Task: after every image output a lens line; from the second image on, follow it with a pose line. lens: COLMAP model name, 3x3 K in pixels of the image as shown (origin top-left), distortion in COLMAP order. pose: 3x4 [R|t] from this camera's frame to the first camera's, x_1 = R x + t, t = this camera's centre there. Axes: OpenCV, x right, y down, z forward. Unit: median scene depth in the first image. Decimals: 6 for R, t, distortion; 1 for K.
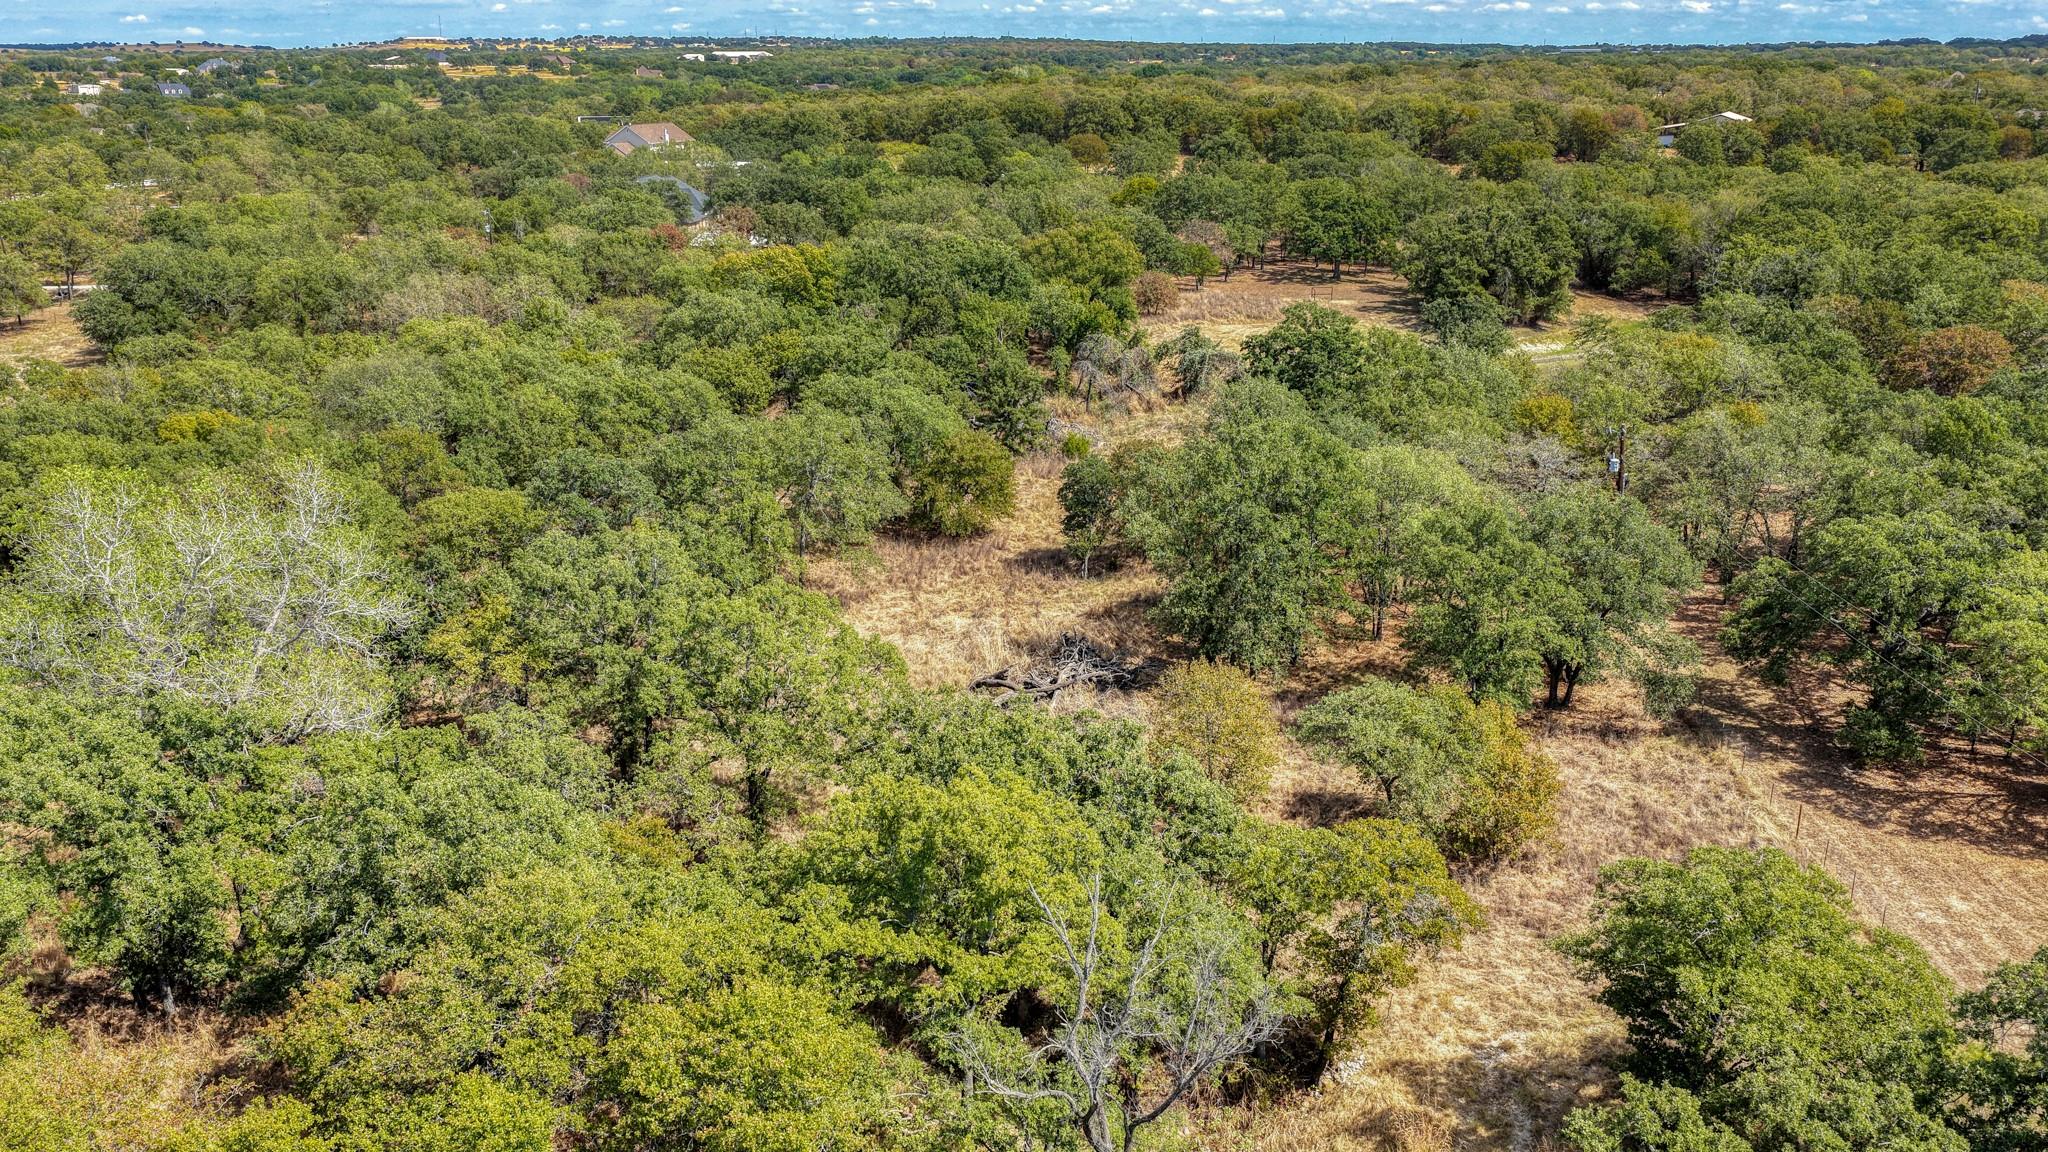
lens RADIAL K [[1690.4, 0, 1021.9], [0, 1690.4, 578.0], [0, 0, 1]] dist [-0.017981, 0.040345]
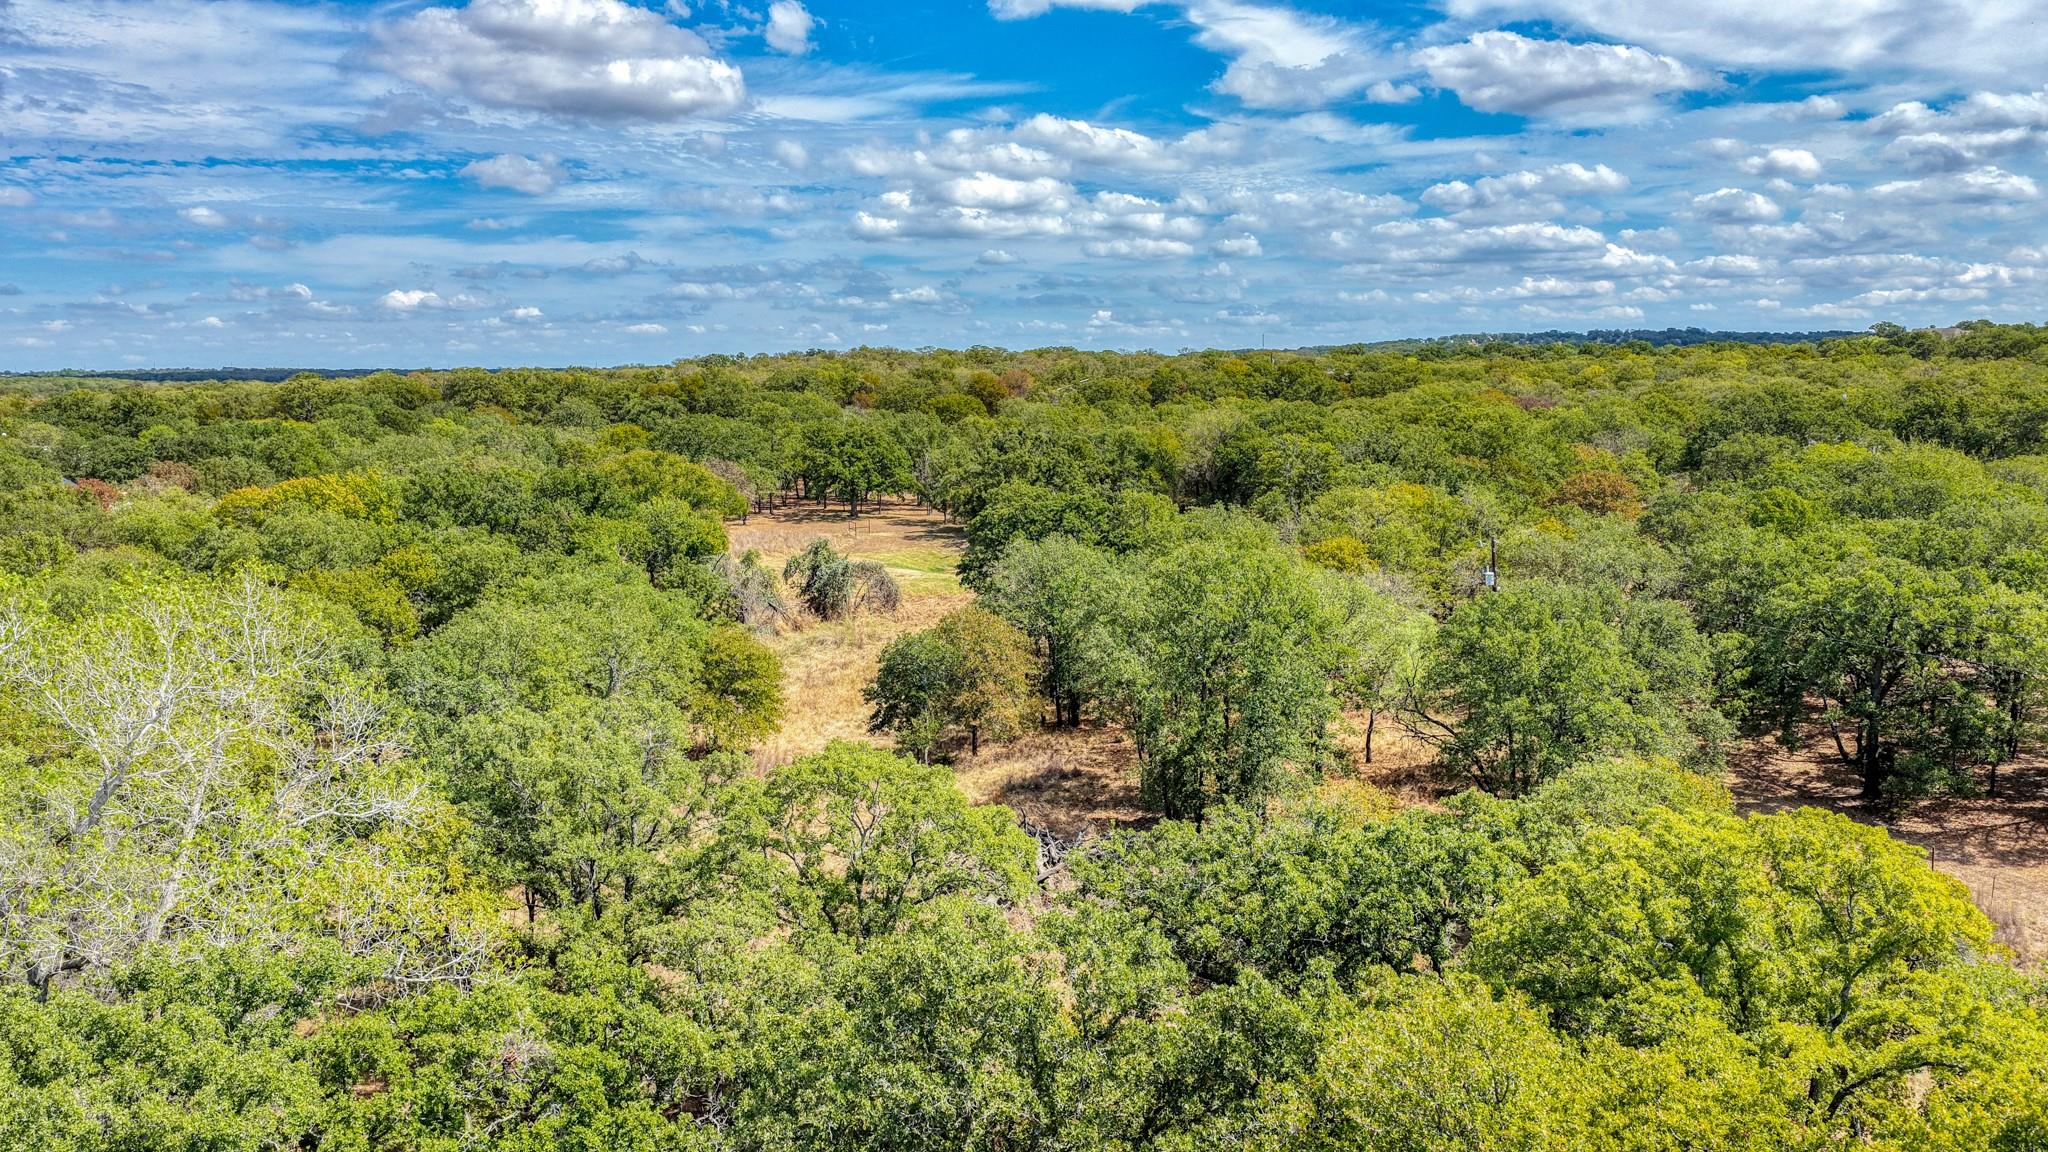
lens RADIAL K [[1690.4, 0, 1041.0], [0, 1690.4, 576.2], [0, 0, 1]] dist [-0.017981, 0.040345]
pose [[0.903600, -0.064902, 0.423432, -0.135952], [0.142122, 0.977891, -0.153398, 0.021054], [-0.404114, 0.198789, 0.892846, 0.106031]]
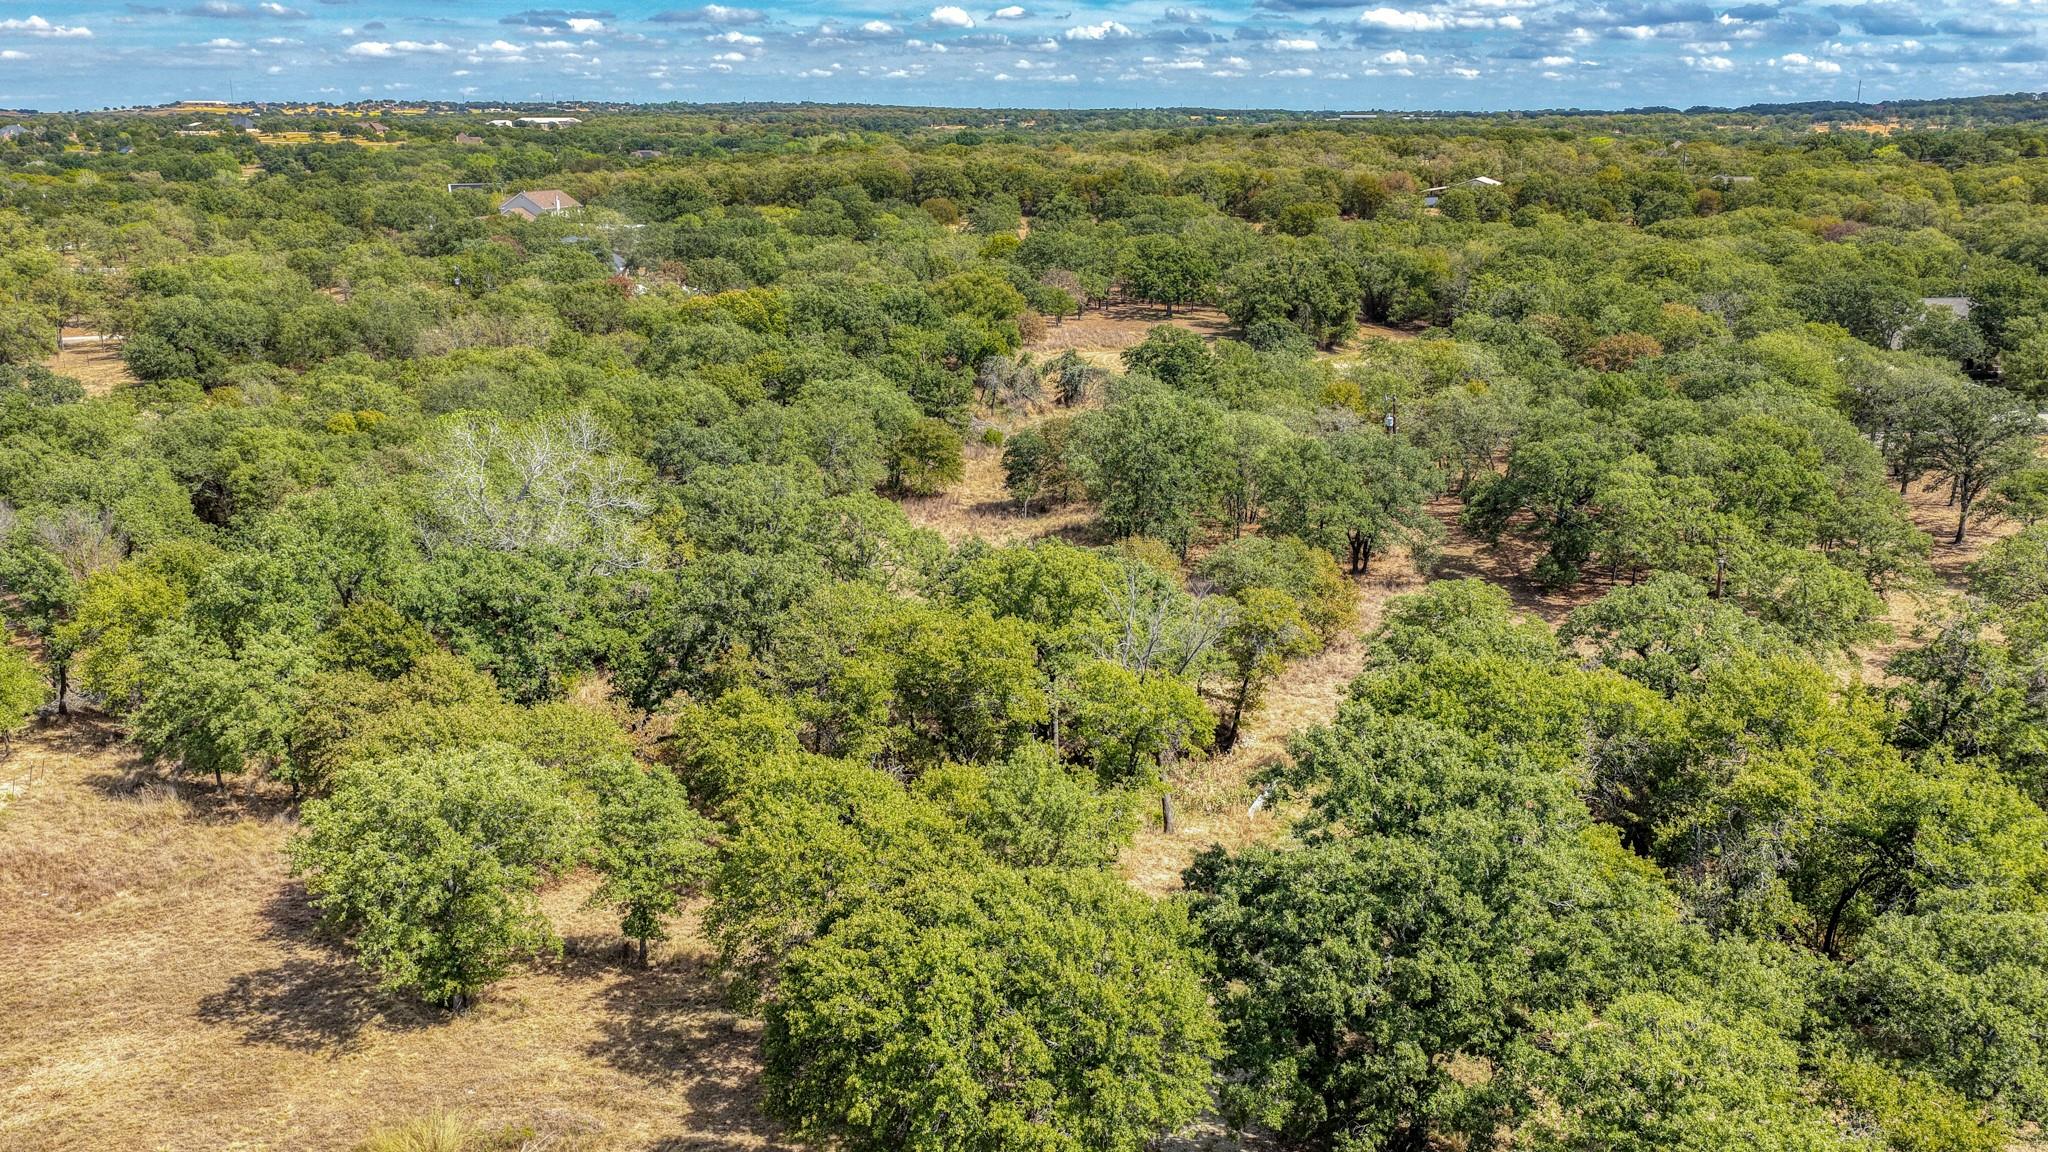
lens RADIAL K [[1690.4, 0, 1023.1], [0, 1690.4, 586.2], [0, 0, 1]] dist [-0.017981, 0.040345]
pose [[0.993143, -0.030398, 0.112887, -0.063872], [0.033828, 0.999019, -0.028586, 0.050047], [-0.111908, 0.032209, 0.993197, -0.196437]]
